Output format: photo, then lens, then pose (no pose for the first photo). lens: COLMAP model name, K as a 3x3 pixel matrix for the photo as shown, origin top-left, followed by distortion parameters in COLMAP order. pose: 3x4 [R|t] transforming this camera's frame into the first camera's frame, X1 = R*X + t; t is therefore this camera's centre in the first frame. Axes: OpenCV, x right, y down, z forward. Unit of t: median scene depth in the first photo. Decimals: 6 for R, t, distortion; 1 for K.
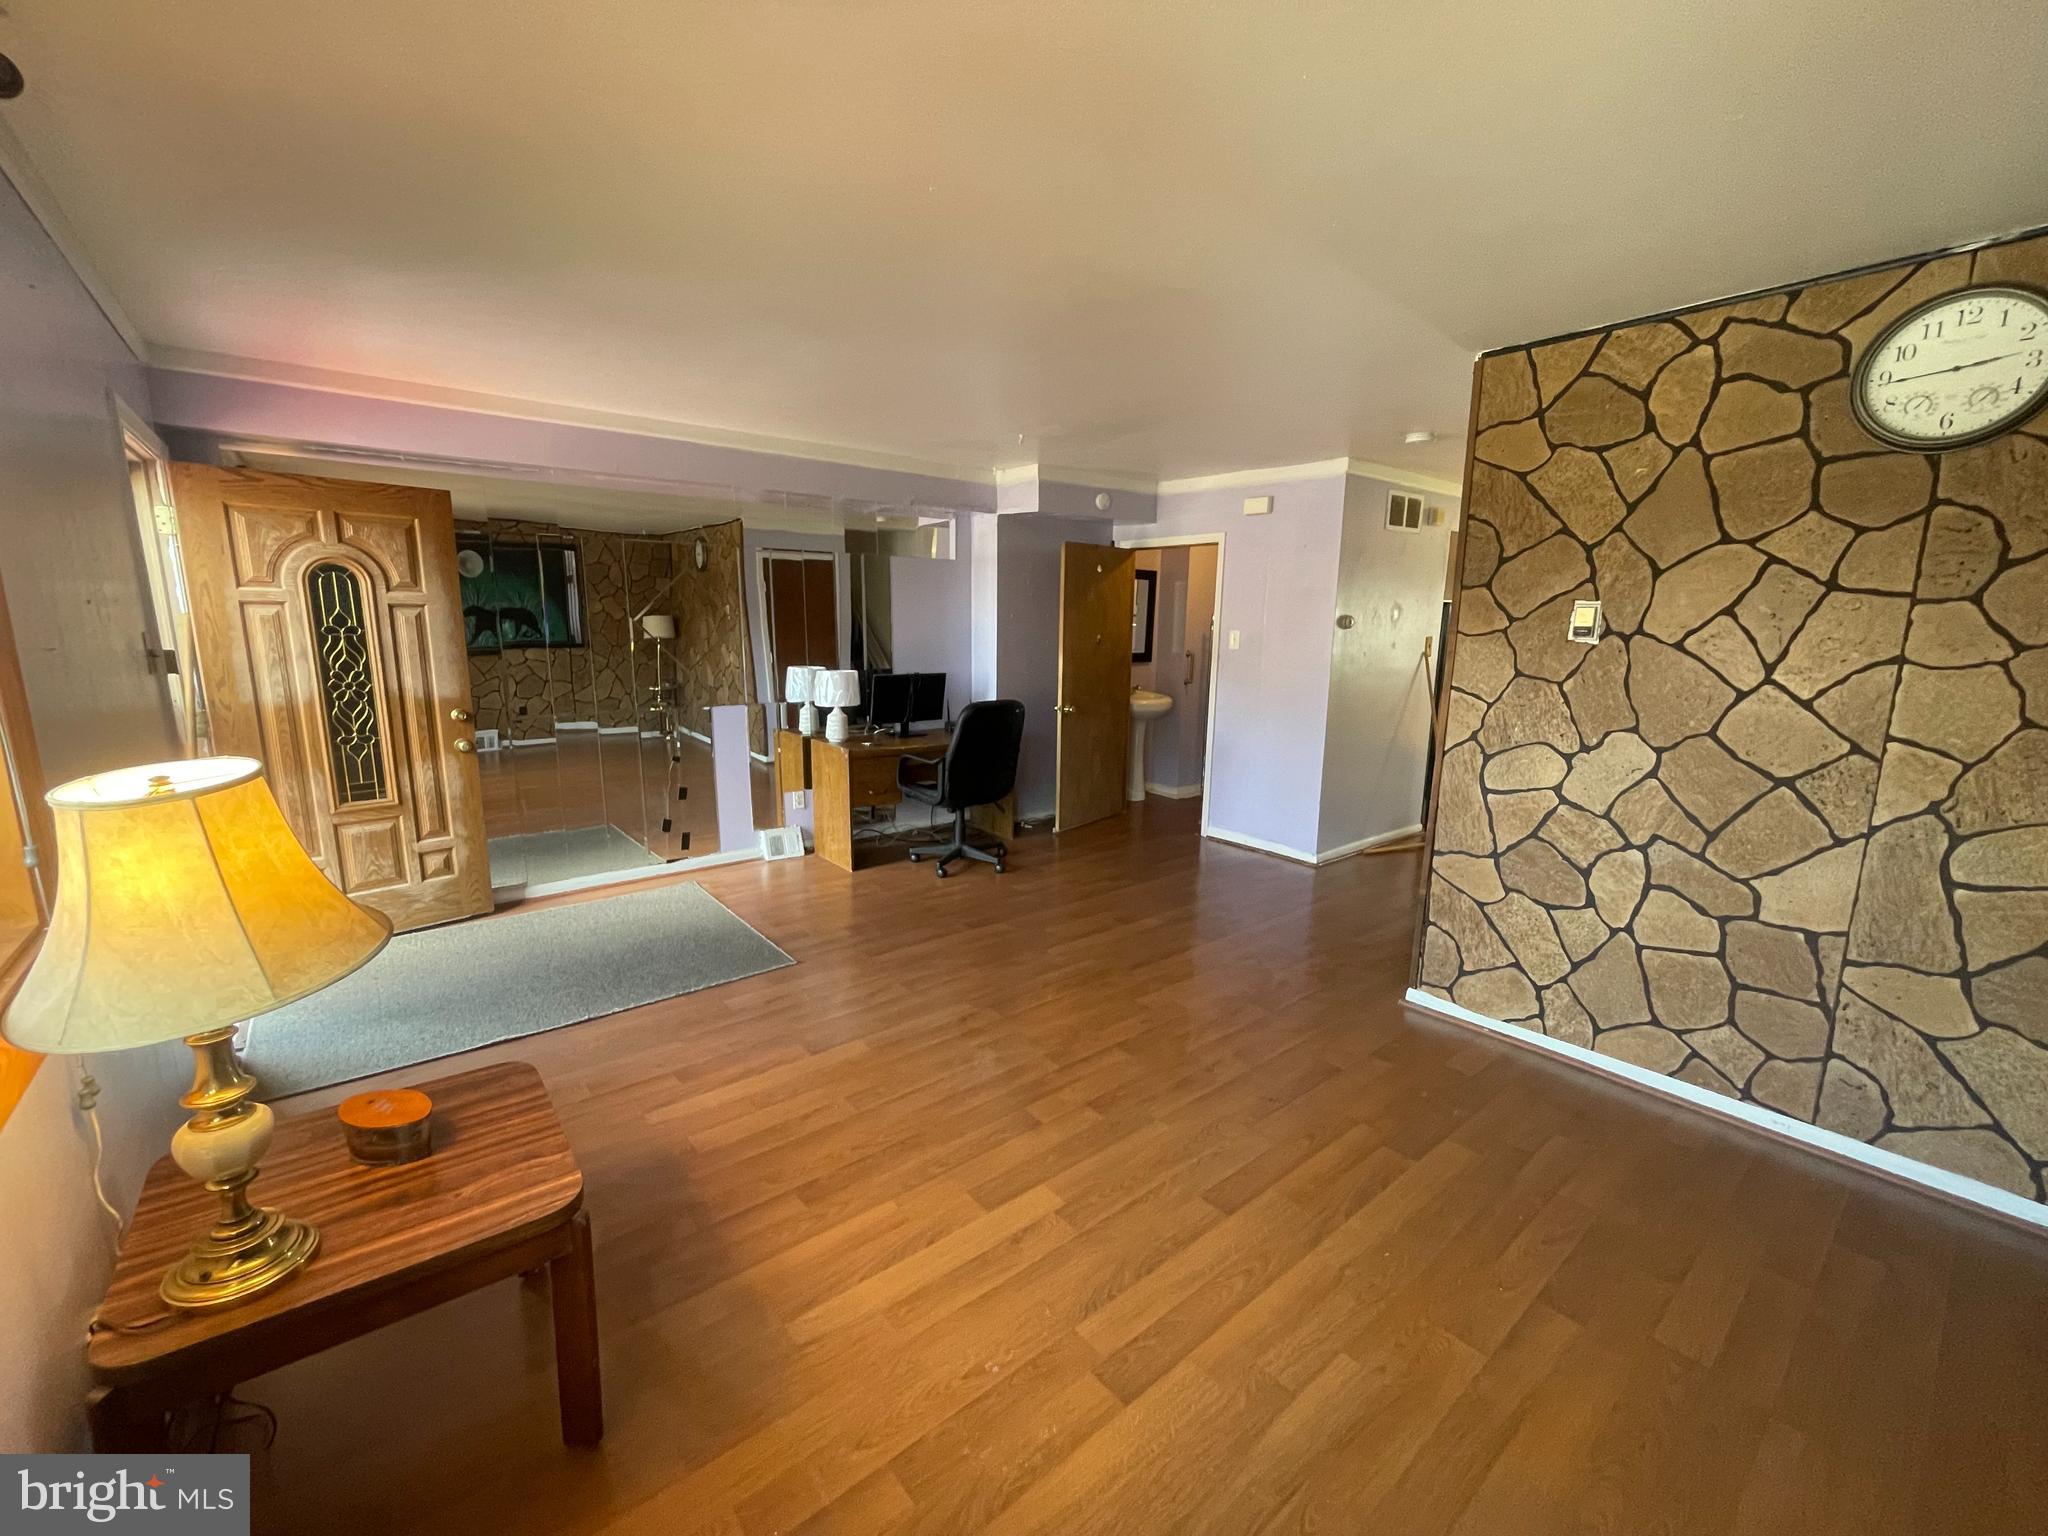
lens RADIAL K [[825.9, 0, 1010.4], [0, 825.9, 761.4], [0, 0, 1]] dist [0.002854, 0.000180]
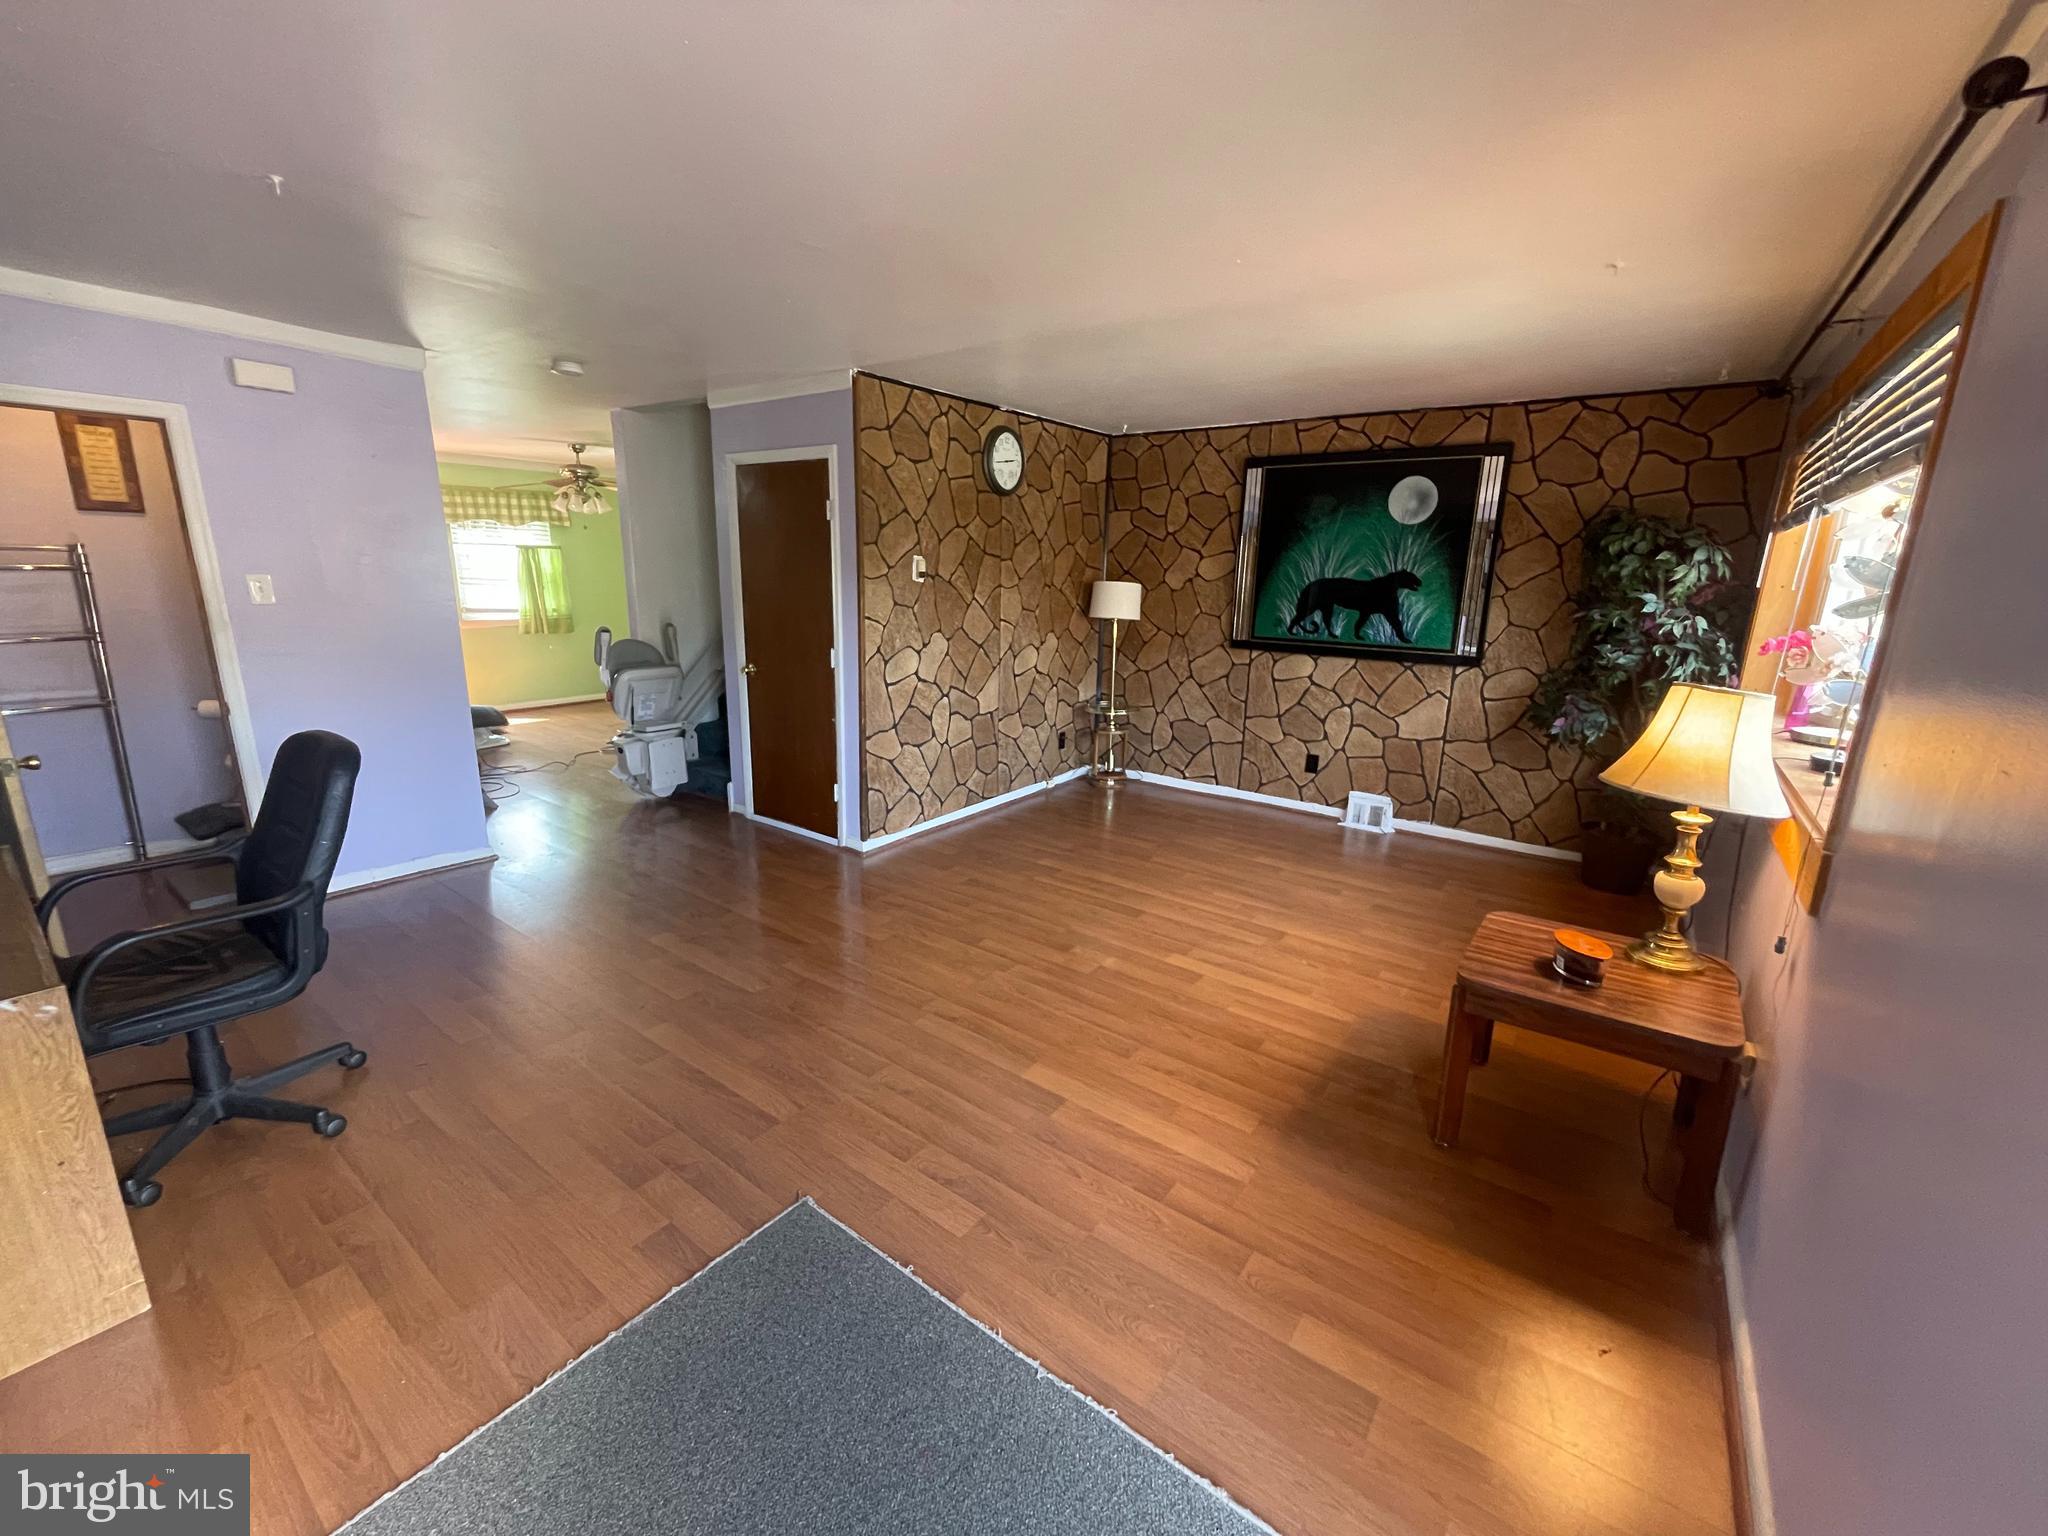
lens RADIAL K [[825.9, 0, 1017.7], [0, 825.9, 771.0], [0, 0, 1]] dist [0.002854, 0.000180]
pose [[-0.235449, -0.252925, 0.938399, -1.008030], [0.142682, 0.946086, 0.290797, -0.240712], [-0.961356, 0.202360, -0.186667, 1.211716]]
